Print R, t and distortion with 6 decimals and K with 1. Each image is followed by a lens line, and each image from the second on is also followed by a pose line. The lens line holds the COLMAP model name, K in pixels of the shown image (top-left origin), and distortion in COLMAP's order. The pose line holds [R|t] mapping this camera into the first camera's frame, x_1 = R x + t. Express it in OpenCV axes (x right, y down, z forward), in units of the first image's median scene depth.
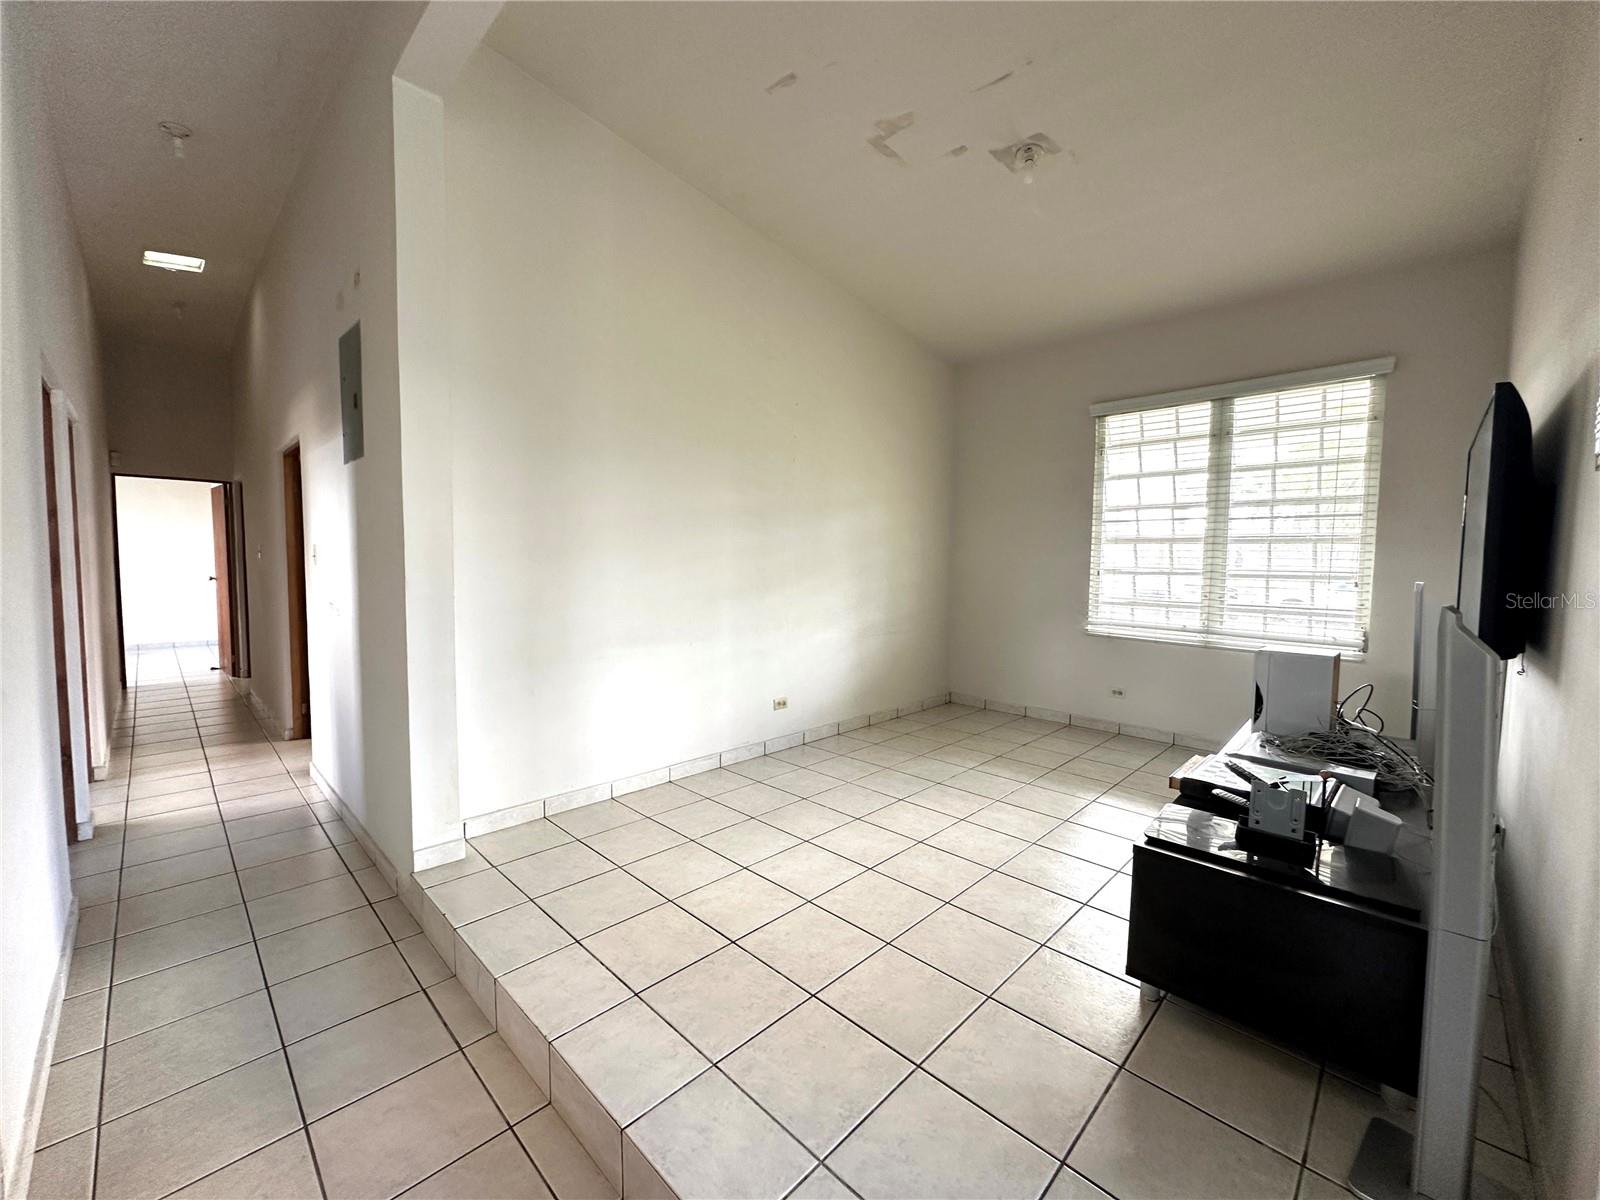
lens RADIAL K [[643.0, 0, 796.8], [0, 643.0, 599.1], [0, 0, 1]] dist [-0.003170, 0.000029]
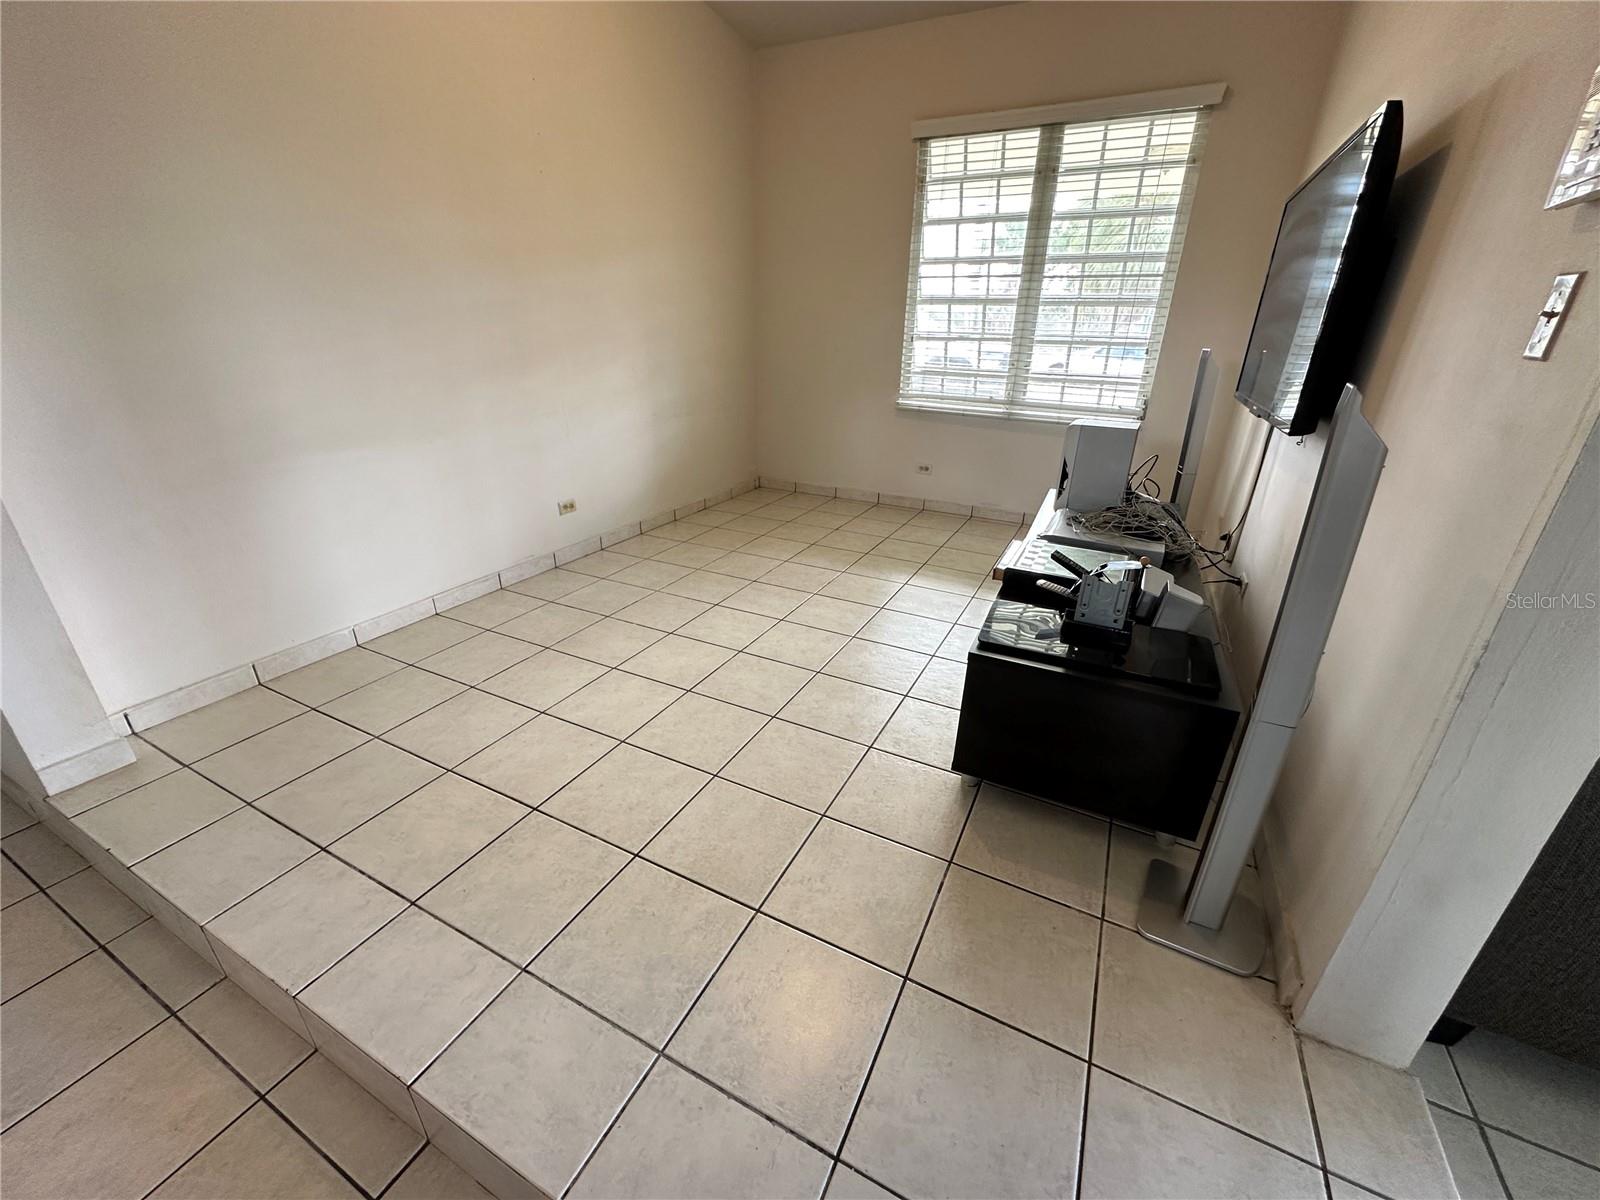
lens RADIAL K [[643.0, 0, 796.8], [0, 643.0, 599.1], [0, 0, 1]] dist [-0.003170, 0.000029]
pose [[0.953872, -0.114152, 0.277666, 0.017345], [0.013350, 0.940104, 0.340627, -0.008229], [-0.299918, -0.321207, 0.898262, 0.140537]]
